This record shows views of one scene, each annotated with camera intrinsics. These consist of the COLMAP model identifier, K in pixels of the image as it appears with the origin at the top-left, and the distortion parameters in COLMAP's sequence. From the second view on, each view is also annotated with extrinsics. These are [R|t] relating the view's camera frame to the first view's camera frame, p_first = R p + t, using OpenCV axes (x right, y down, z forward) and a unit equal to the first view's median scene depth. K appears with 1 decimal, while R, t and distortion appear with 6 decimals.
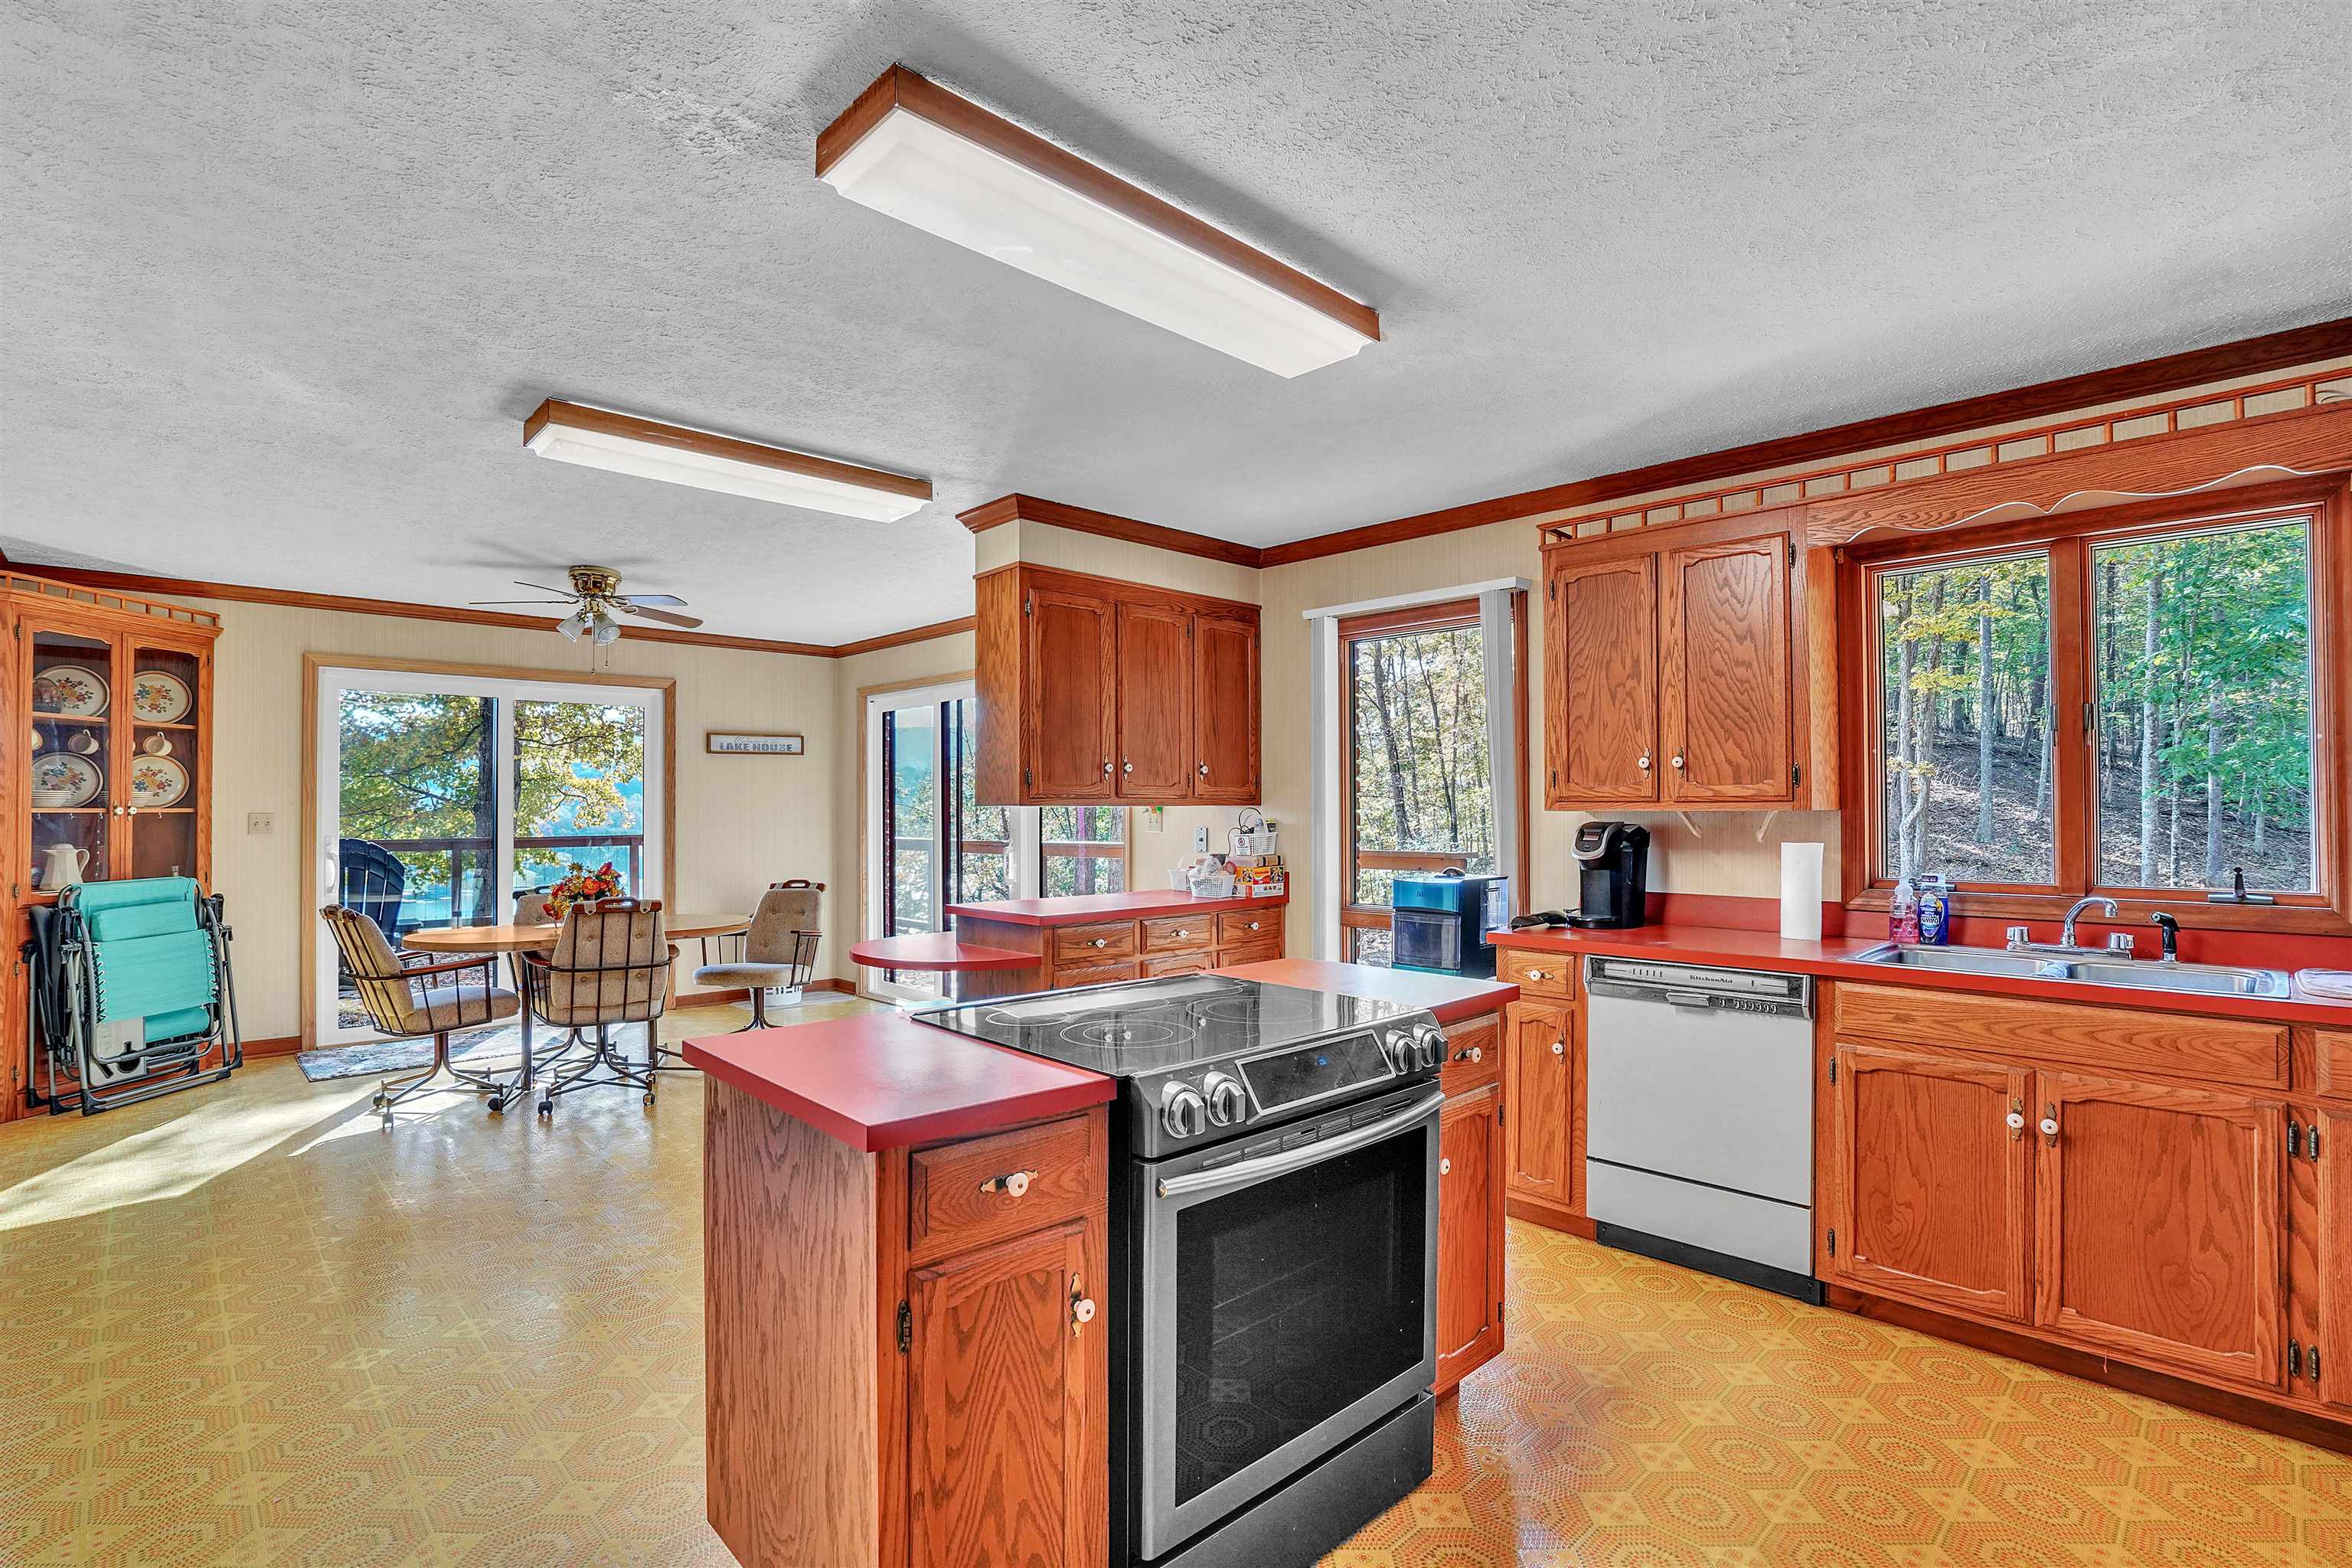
lens RADIAL K [[1106.7, 0, 1202.1], [0, 1106.7, 797.4], [0, 0, 1]] dist [-0.047954, 0.014107]
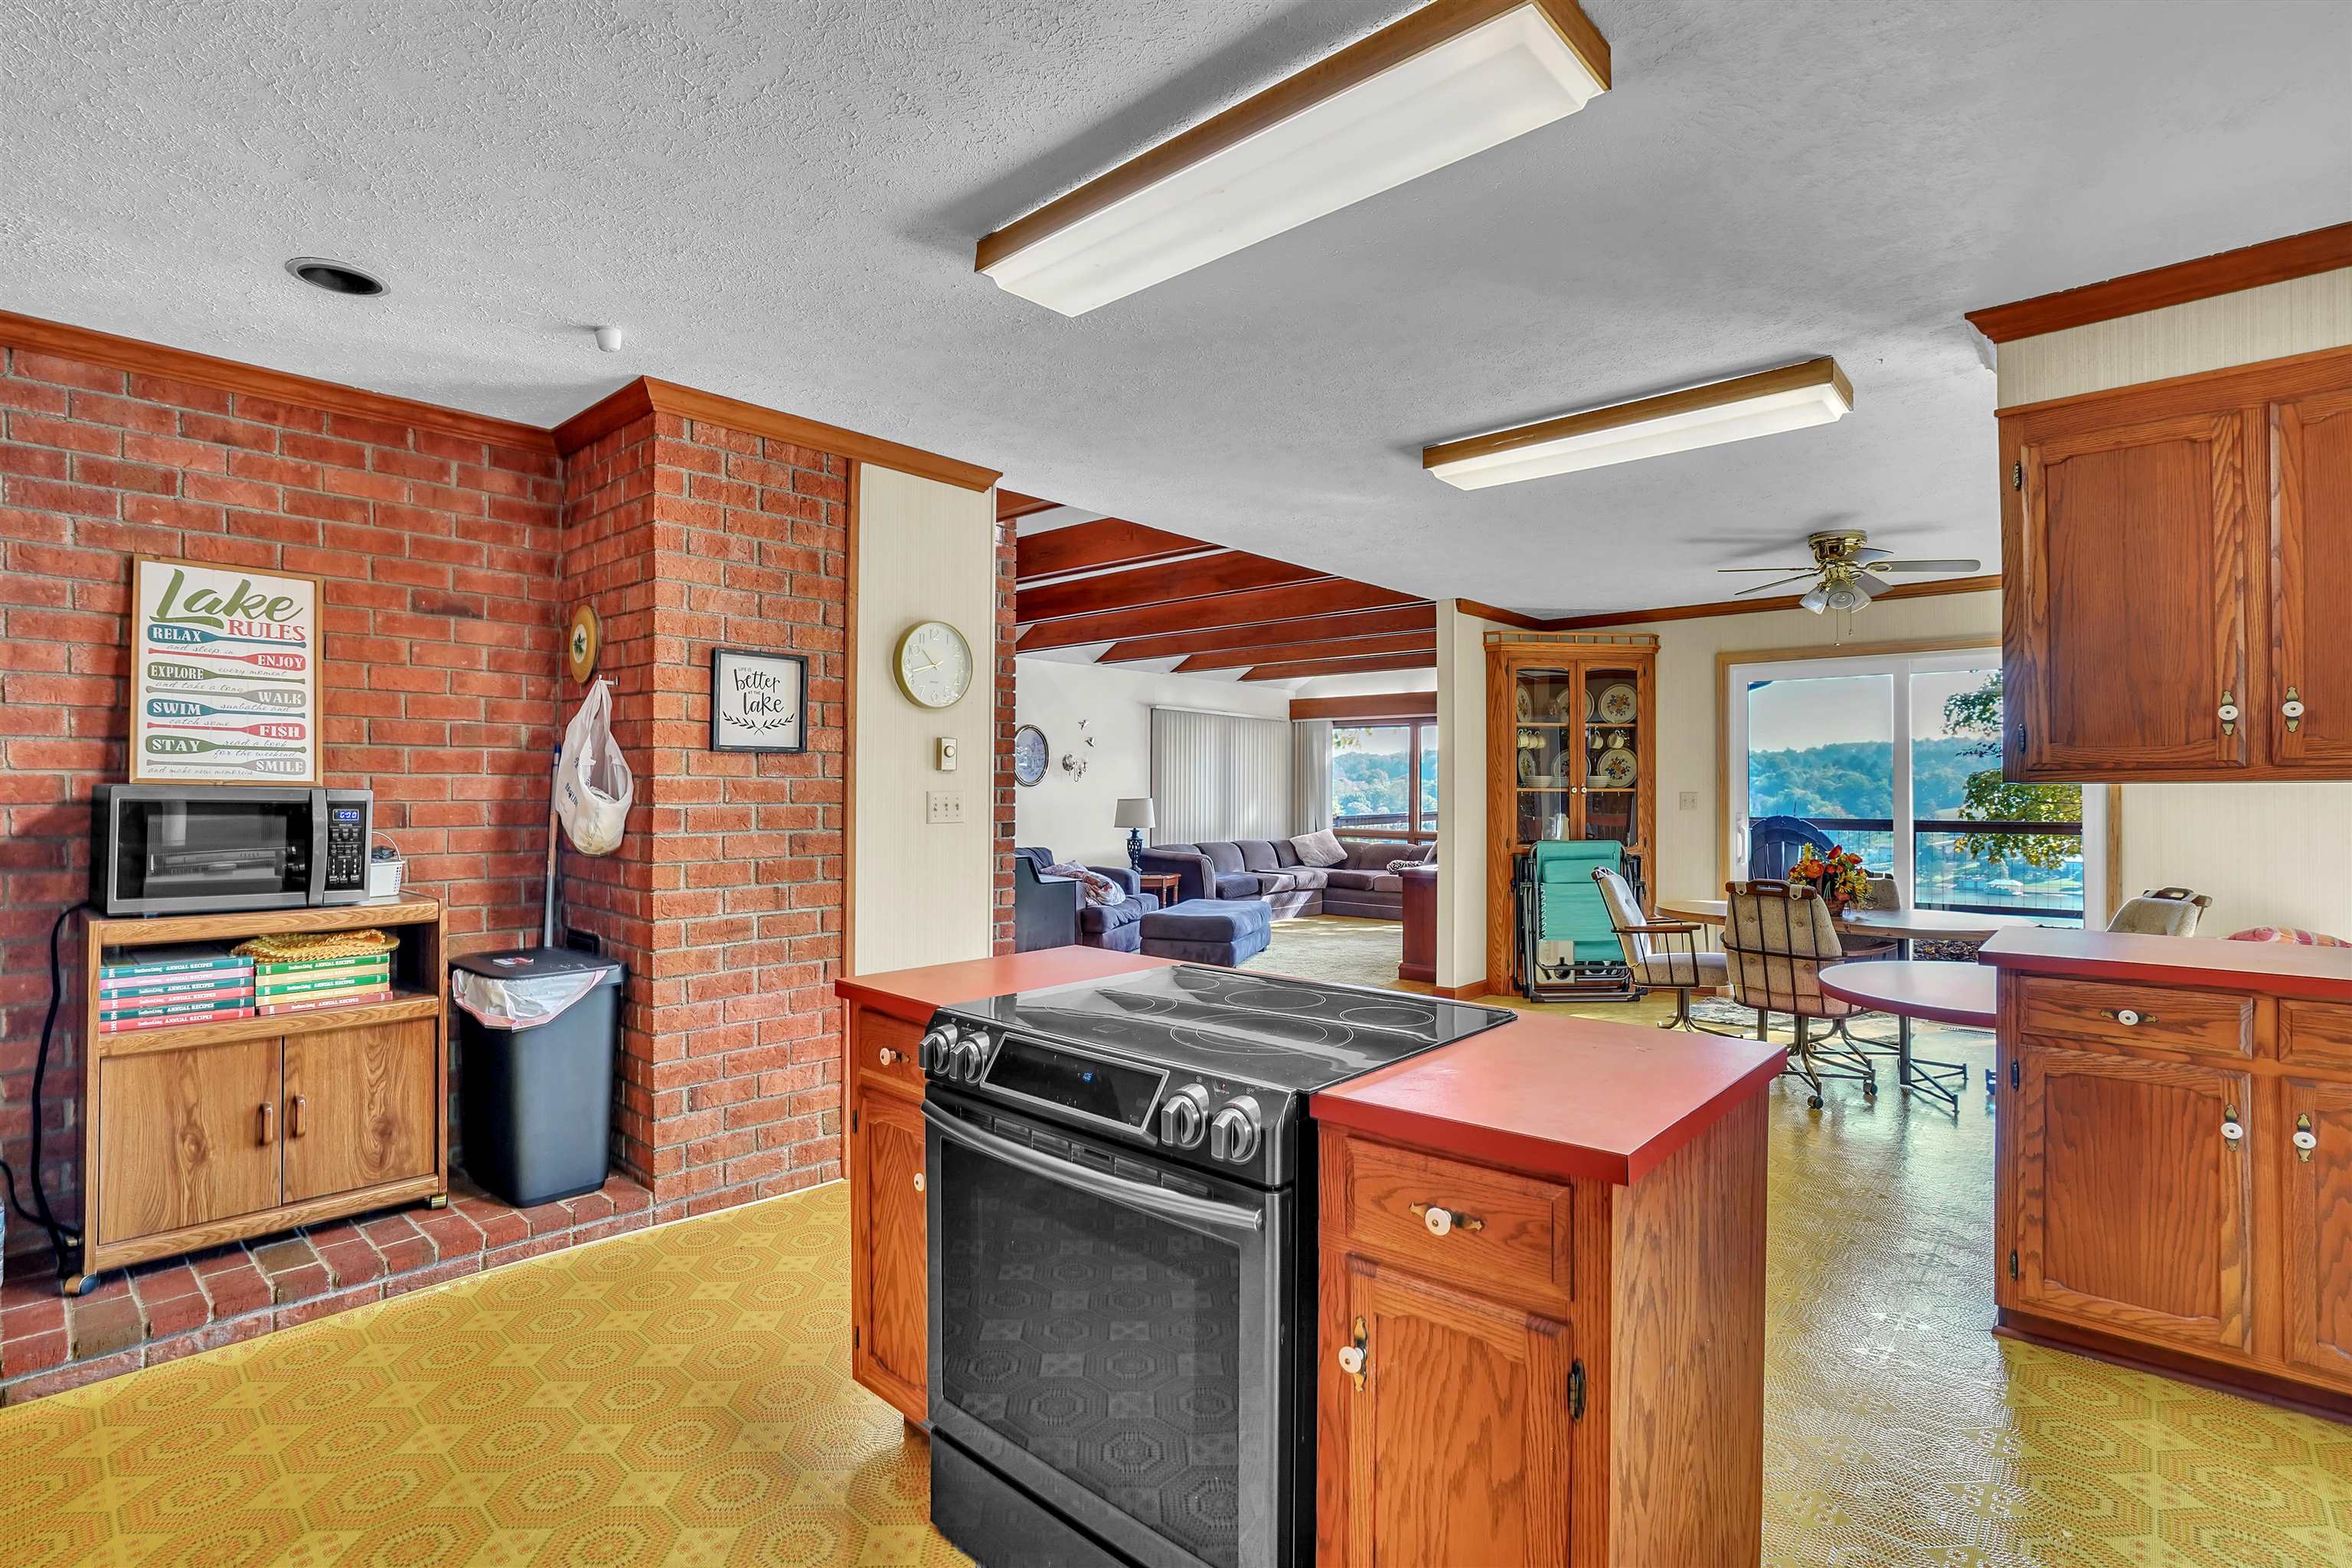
lens RADIAL K [[1106.7, 0, 1161.7], [0, 1106.7, 783.0], [0, 0, 1]] dist [-0.047954, 0.014107]
pose [[0.057720, -0.005804, -0.998316, 0.387583], [0.009409, 0.999942, -0.005269, 0.005865], [0.998288, -0.009089, 0.057771, 0.405042]]
